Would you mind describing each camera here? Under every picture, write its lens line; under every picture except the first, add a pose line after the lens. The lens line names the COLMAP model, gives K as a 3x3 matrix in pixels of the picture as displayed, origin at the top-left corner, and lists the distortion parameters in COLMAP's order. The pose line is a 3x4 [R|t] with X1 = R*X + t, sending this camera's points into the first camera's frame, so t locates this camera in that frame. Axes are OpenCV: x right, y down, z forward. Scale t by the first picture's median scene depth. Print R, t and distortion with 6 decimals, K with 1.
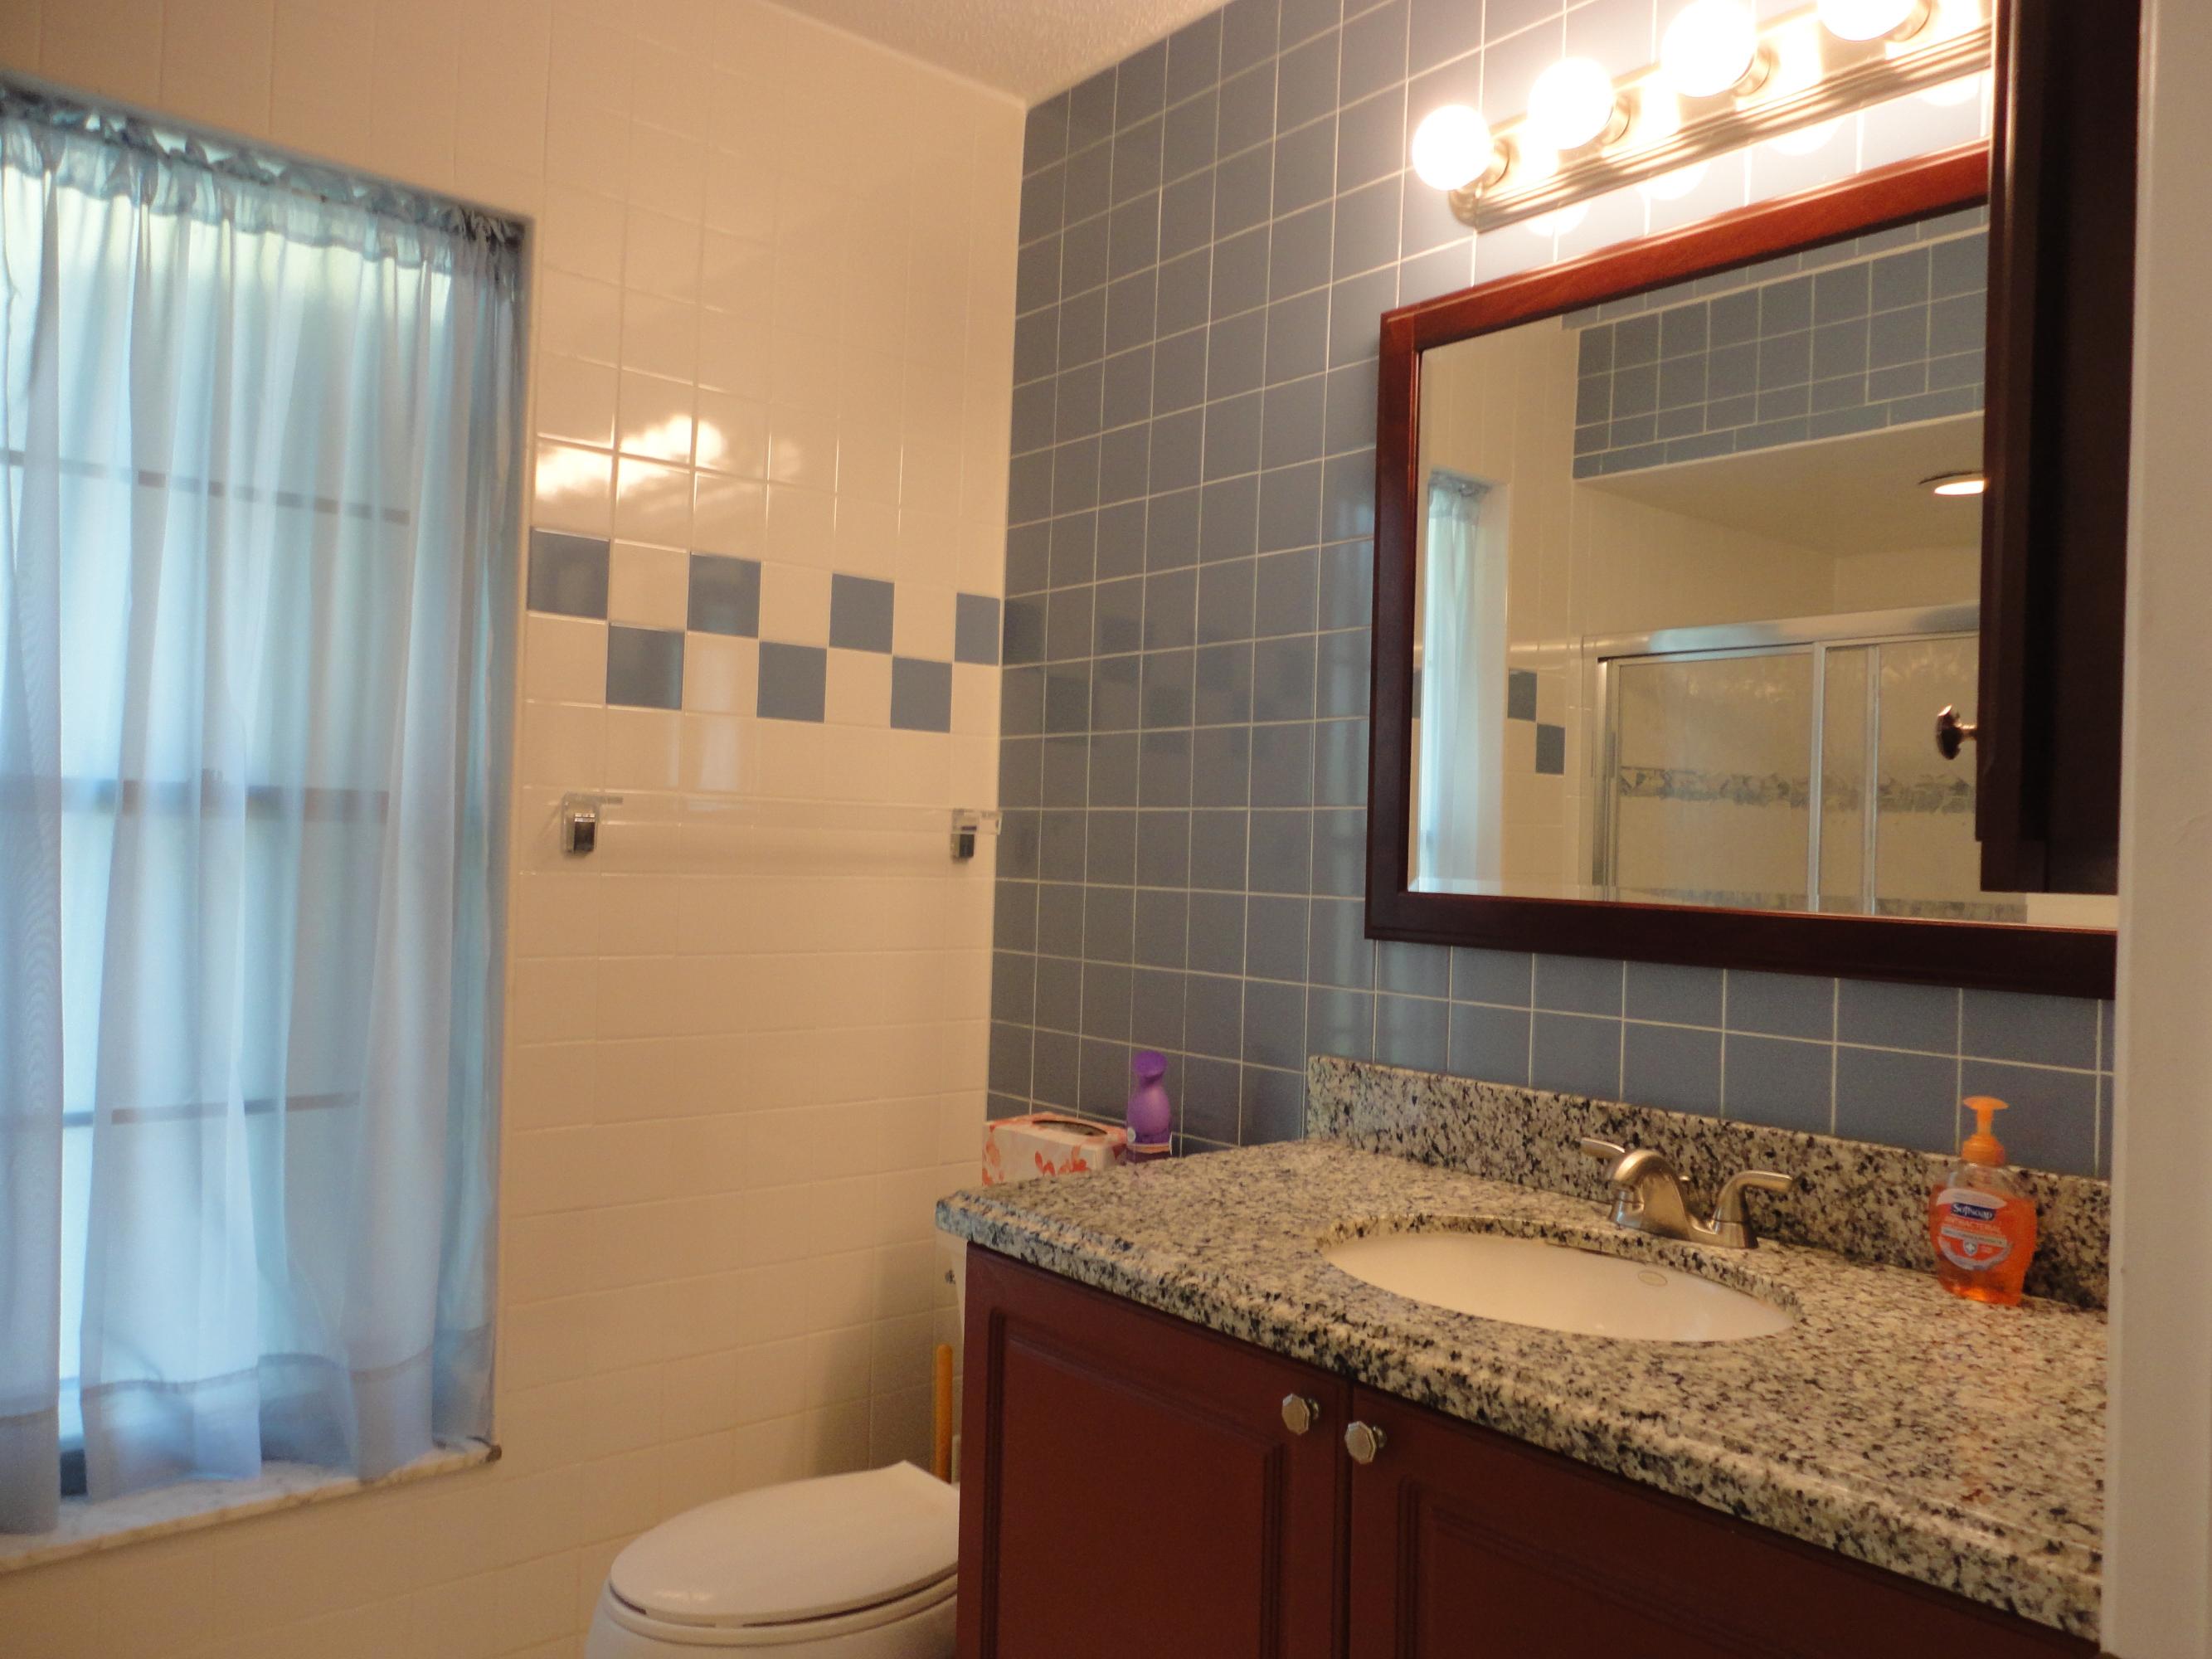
lens RADIAL K [[1619.0, 0, 1111.9], [0, 1619.0, 828.1], [0, 0, 1]] dist [-0.007997, 0.028294]
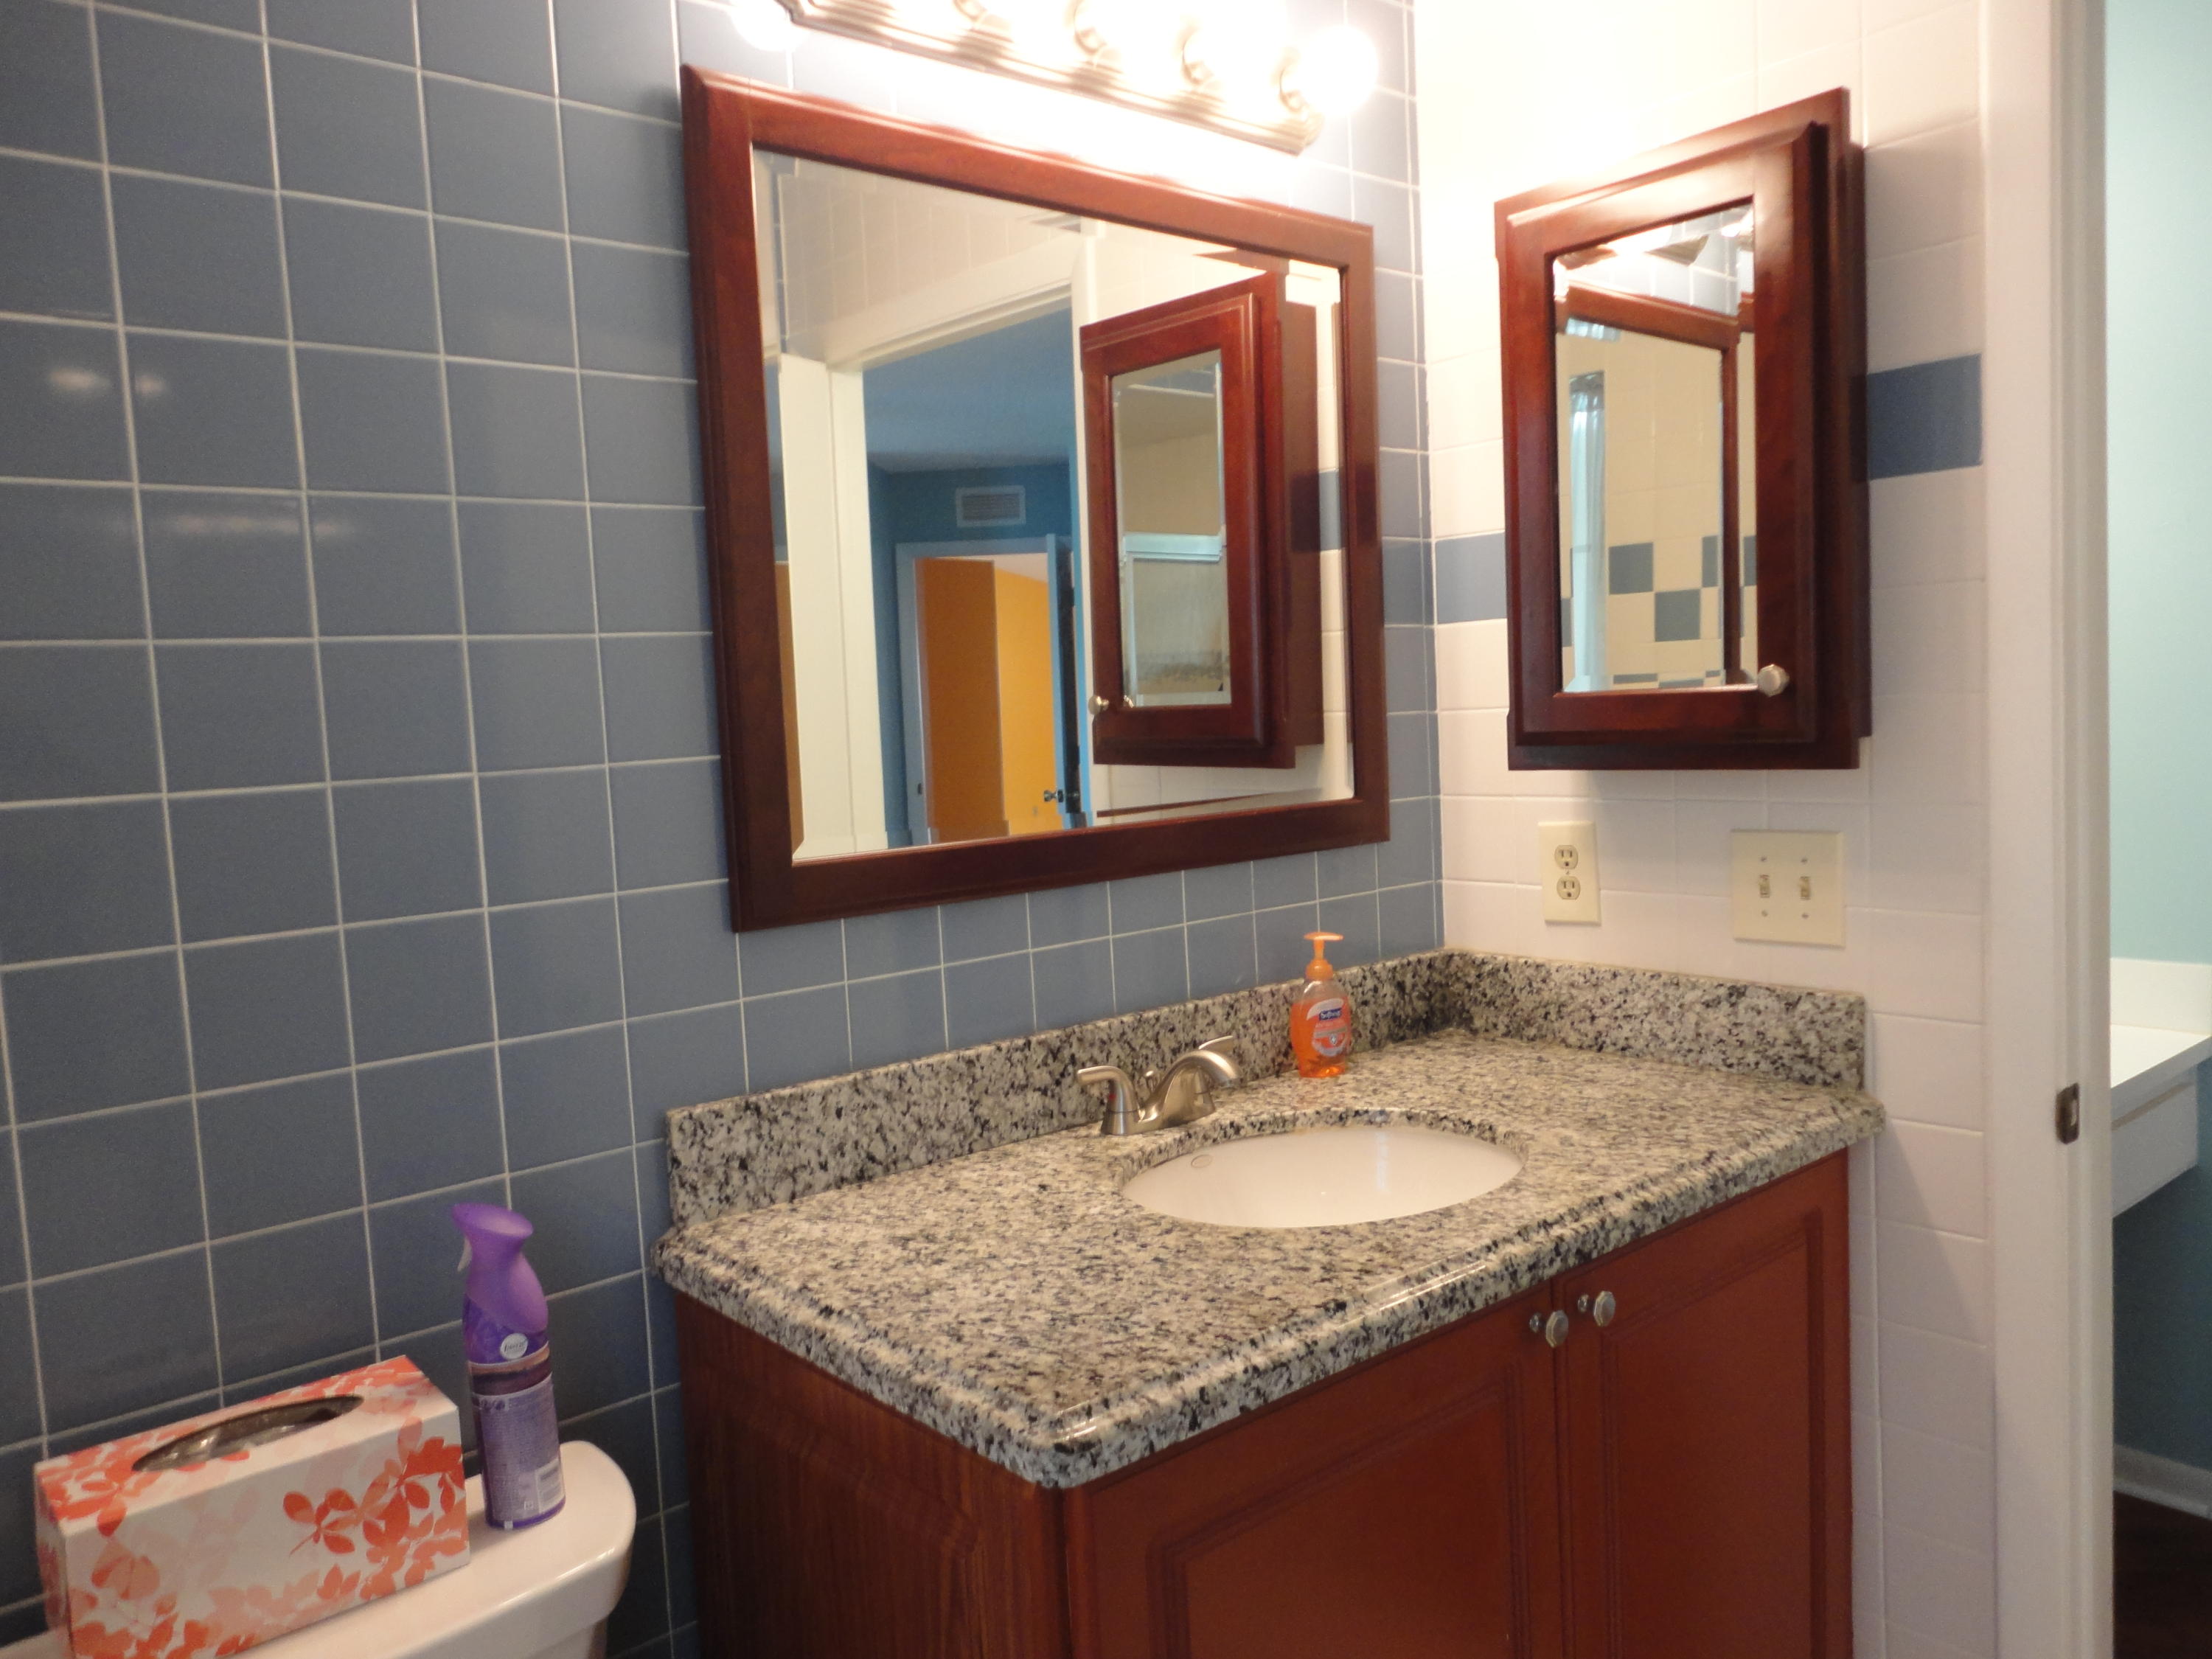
lens RADIAL K [[1618.9, 0, 1110.7], [0, 1618.9, 823.7], [0, 0, 1]] dist [-0.007997, 0.028294]
pose [[0.000393, -0.107681, 0.994185, -0.667339], [0.032342, 0.993667, 0.107612, -0.065218], [-0.999477, 0.032111, 0.003874, 0.945541]]
